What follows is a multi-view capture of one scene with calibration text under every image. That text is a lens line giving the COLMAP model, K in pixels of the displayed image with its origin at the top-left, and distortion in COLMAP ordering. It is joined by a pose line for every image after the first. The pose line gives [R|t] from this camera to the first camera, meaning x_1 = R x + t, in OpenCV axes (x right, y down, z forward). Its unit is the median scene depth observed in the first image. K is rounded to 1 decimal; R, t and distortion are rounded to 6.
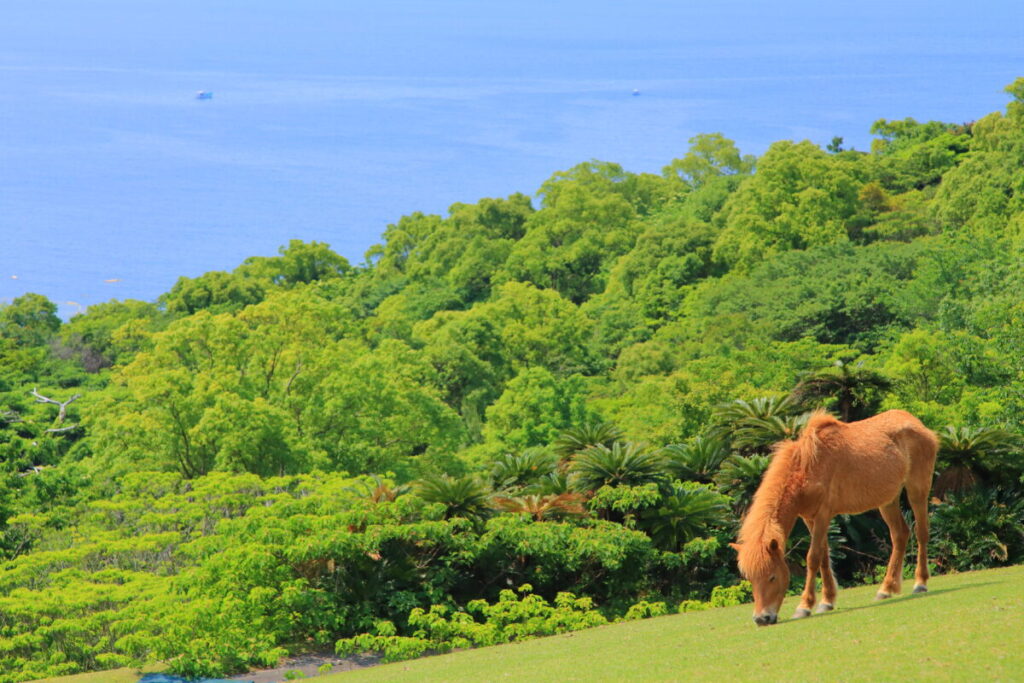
lens RADIAL K [[2941.1, 0, 512.0], [0, 2941.1, 341.5], [0, 0, 1]] dist [0.668802, 1.550361]
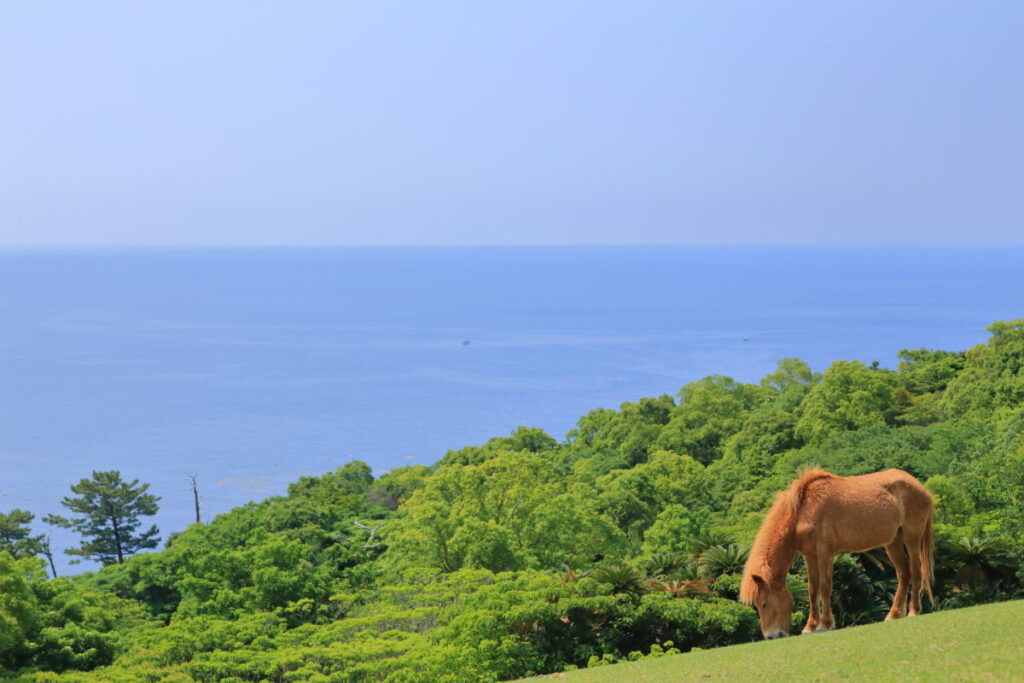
lens RADIAL K [[1866.6, 0, 512.0], [0, 1866.6, 341.5], [0, 0, 1]] dist [0.263741, 0.460780]
pose [[0.996765, -0.003457, -0.080300, 0.001078], [-0.003349, 0.996420, -0.084473, 0.005805], [0.080305, 0.084469, 0.993185, 0.026891]]
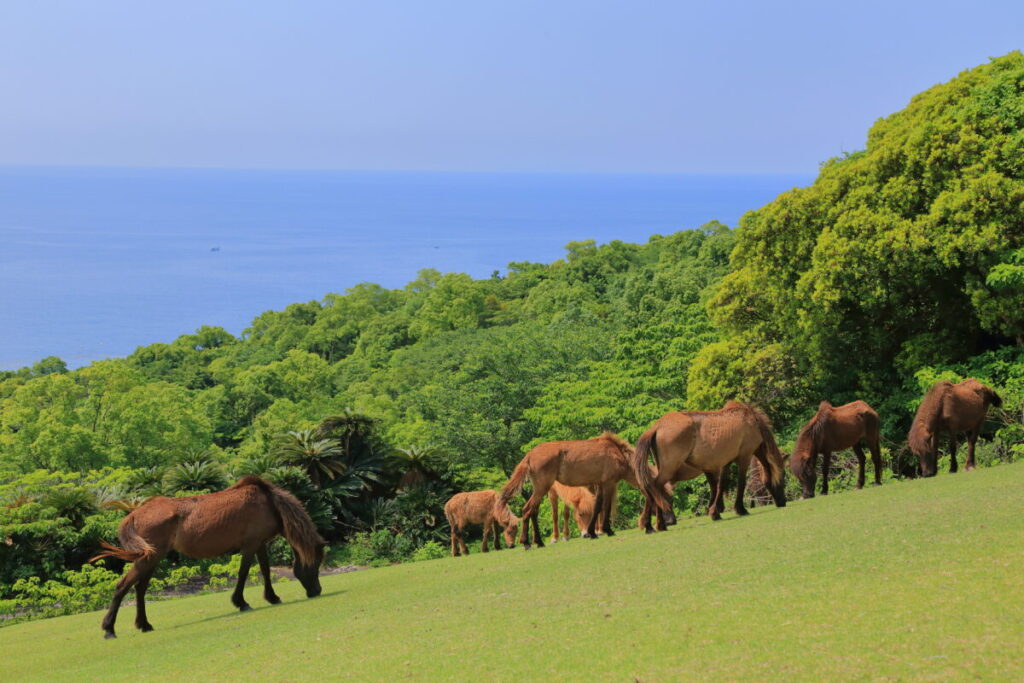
lens RADIAL K [[1463.6, 0, 512.0], [0, 1463.6, 341.5], [0, 0, 1]] dist [0.173260, 0.010325]
pose [[0.996856, -0.008090, 0.078818, 0.065104], [0.009591, 0.999779, -0.018693, -0.006903], [-0.078649, 0.019390, 0.996714, 0.076873]]
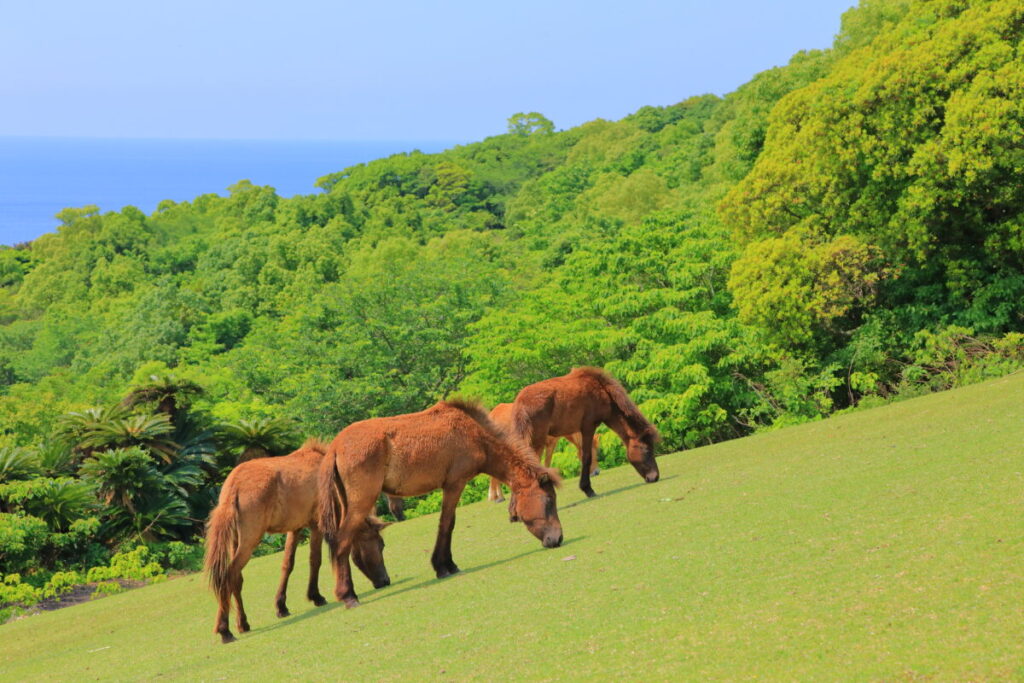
lens RADIAL K [[2028.9, 0, 512.0], [0, 2028.9, 341.5], [0, 0, 1]] dist [0.311760, -0.066190]
pose [[0.905381, -0.048195, 0.421856, -0.057080], [0.063975, 0.997679, -0.023321, 0.010631], [-0.419752, 0.048103, 0.906363, 0.065807]]
